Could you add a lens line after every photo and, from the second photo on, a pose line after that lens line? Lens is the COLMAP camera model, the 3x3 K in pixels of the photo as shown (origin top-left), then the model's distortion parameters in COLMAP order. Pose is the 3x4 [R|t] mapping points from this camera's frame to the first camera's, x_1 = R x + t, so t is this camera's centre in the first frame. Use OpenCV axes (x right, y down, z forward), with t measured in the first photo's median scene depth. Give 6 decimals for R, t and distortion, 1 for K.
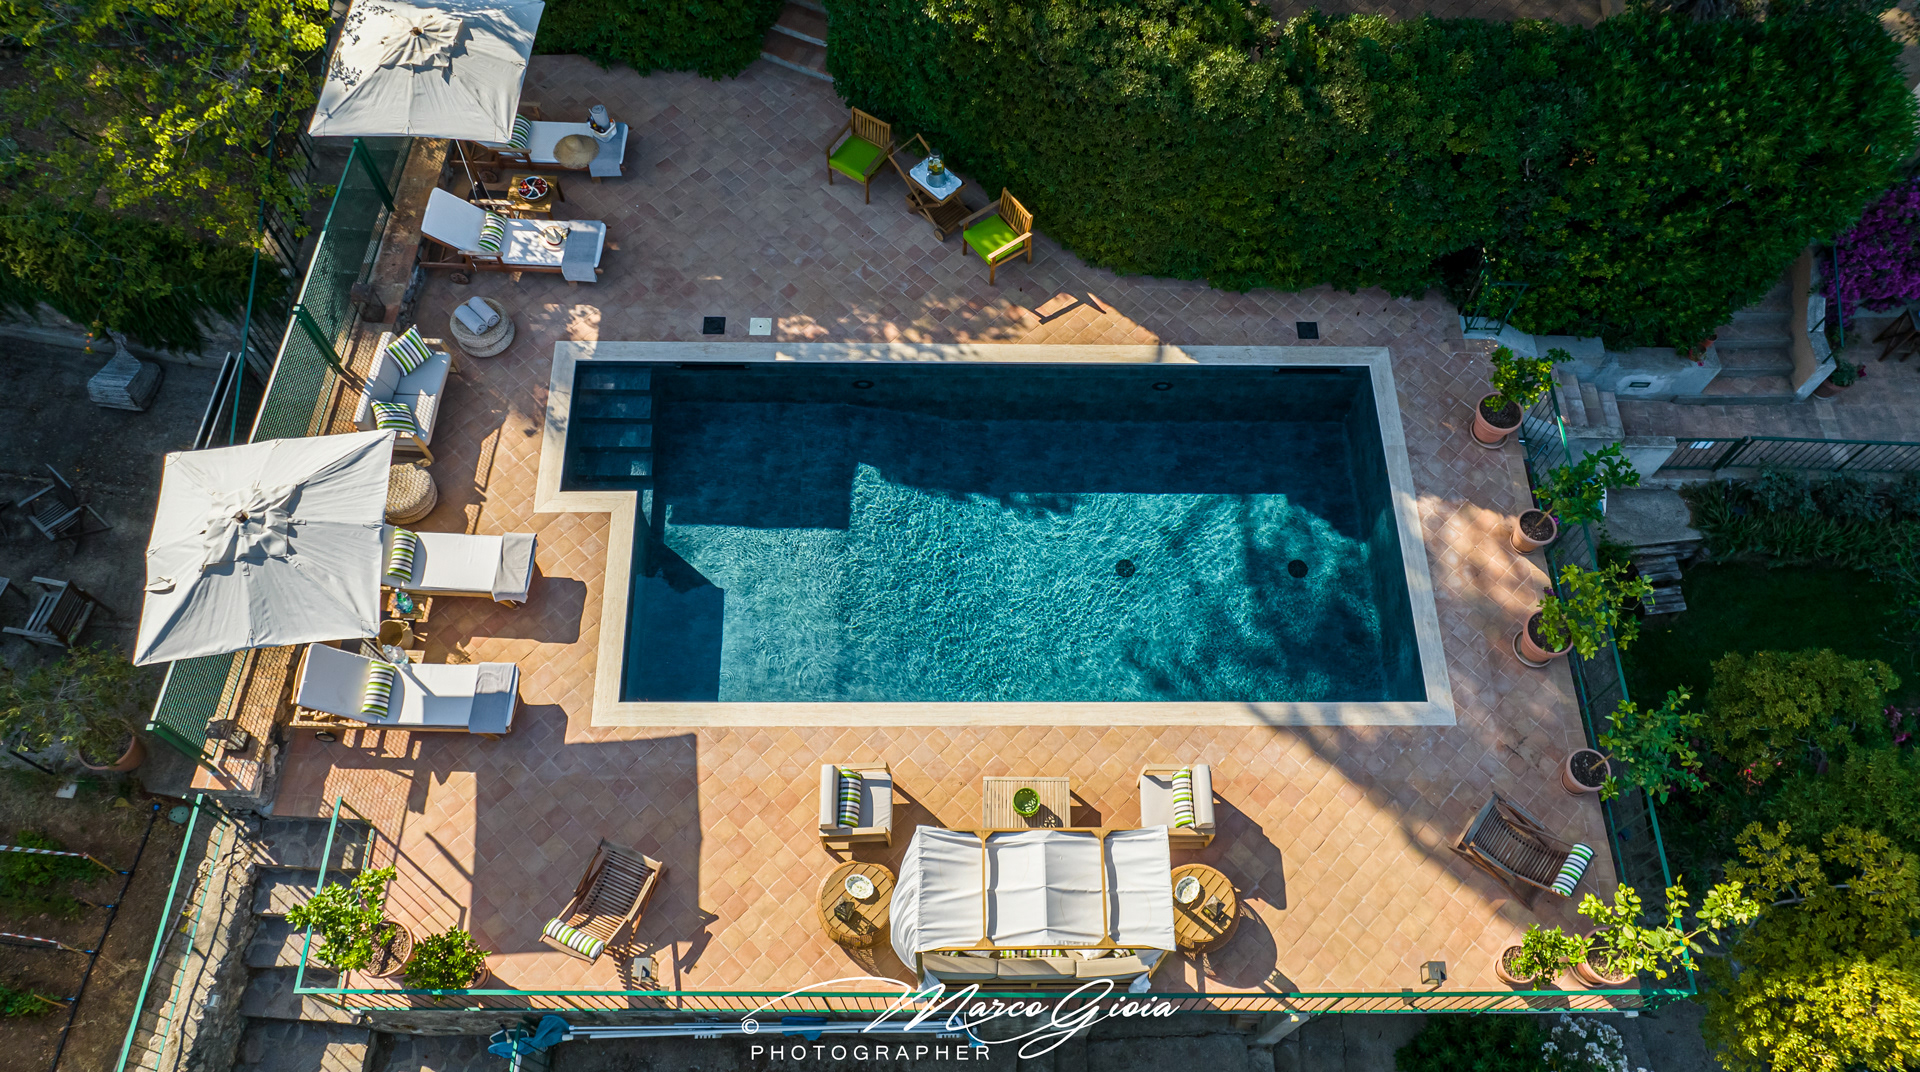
lens RADIAL K [[1417.4, 0, 967.5], [0, 1417.4, 533.6], [0, 0, 1]] dist [-0.001090, 0.032456]
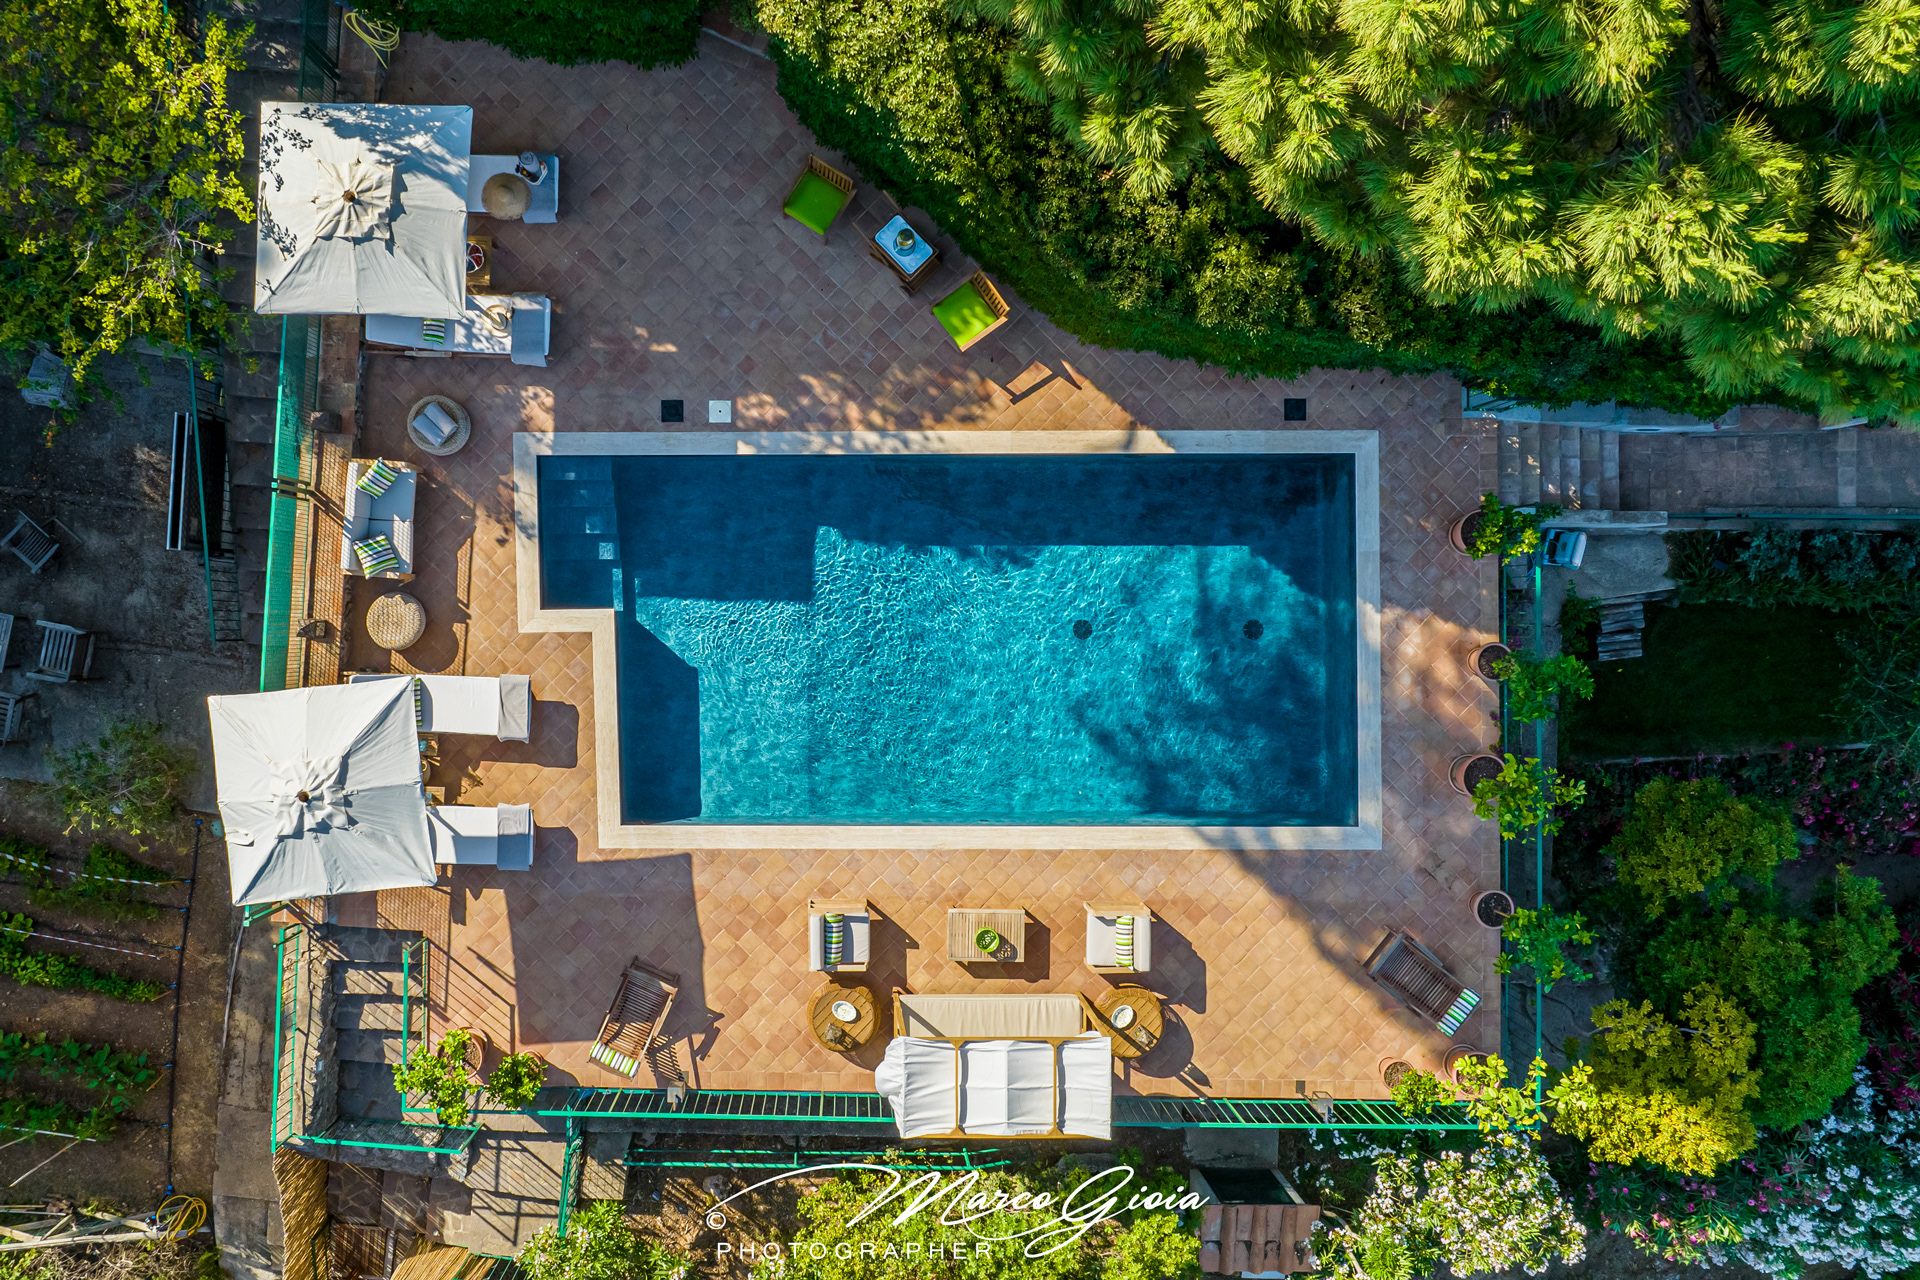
lens RADIAL K [[1607.5, 0, 792.0], [0, 1607.5, 636.8], [0, 0, 1]] dist [0.037185, -0.004648]
pose [[0.999313, 0.002120, -0.036991, -0.059658], [0.015317, 0.885423, 0.464534, -0.560297], [0.033738, -0.464782, 0.884782, -0.048006]]
